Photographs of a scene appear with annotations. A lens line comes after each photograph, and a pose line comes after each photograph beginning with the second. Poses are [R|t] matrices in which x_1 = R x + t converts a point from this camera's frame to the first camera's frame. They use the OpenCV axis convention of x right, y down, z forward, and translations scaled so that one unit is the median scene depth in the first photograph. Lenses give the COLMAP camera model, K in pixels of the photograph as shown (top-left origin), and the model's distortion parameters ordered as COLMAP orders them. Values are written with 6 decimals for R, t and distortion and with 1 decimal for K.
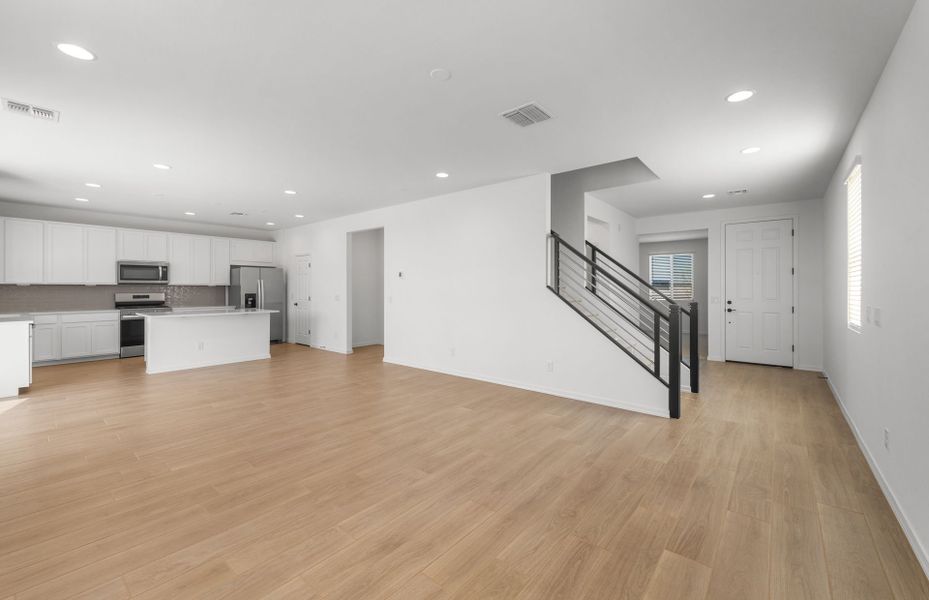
lens RADIAL K [[373.4, 0, 467.2], [0, 373.4, 290.0], [0, 0, 1]] dist [-0.002271, 0.000048]
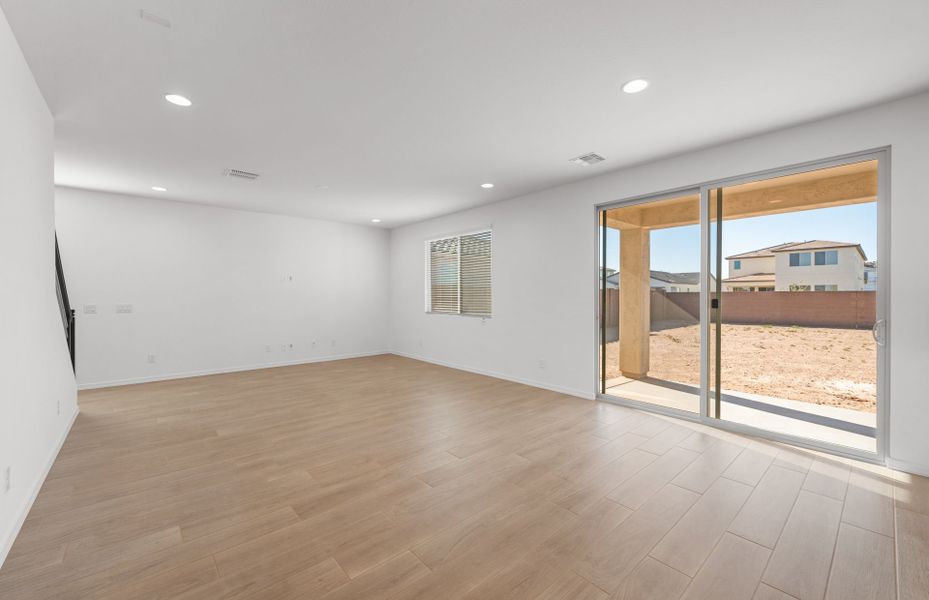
lens RADIAL K [[373.4, 0, 462.6], [0, 373.4, 299.5], [0, 0, 1]] dist [-0.002271, 0.000048]
pose [[-0.987728, -0.002387, 0.156167, -0.390538], [-0.000109, 0.999893, 0.014596, -0.002851], [-0.156185, 0.014399, -0.987623, 0.989472]]
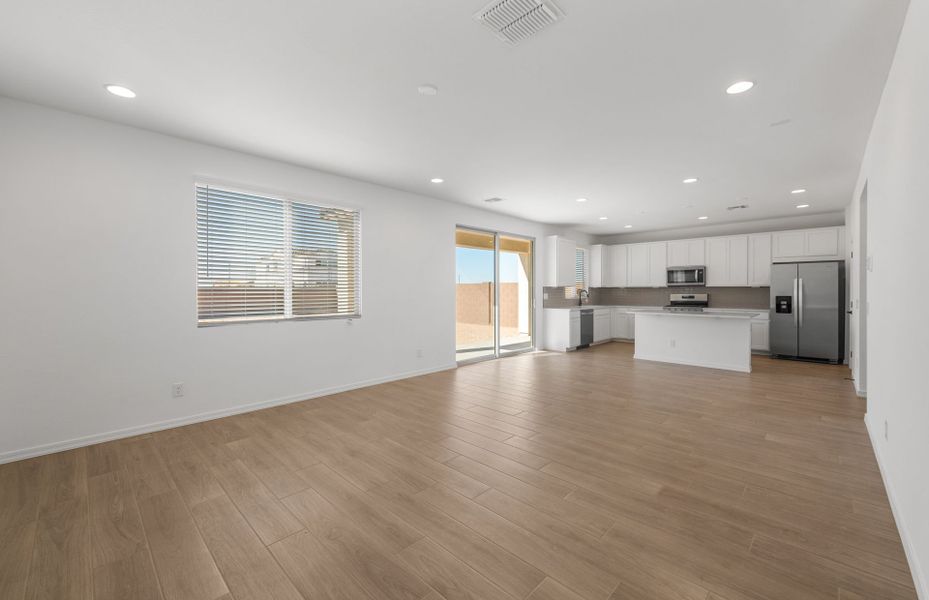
lens RADIAL K [[373.4, 0, 464.3], [0, 373.4, 294.1], [0, 0, 1]] dist [-0.002271, 0.000048]
pose [[-0.072108, 0.009643, -0.997350, 0.344633], [-0.003116, 0.999946, 0.009893, -0.000686], [0.997392, 0.003821, -0.072074, 0.410843]]
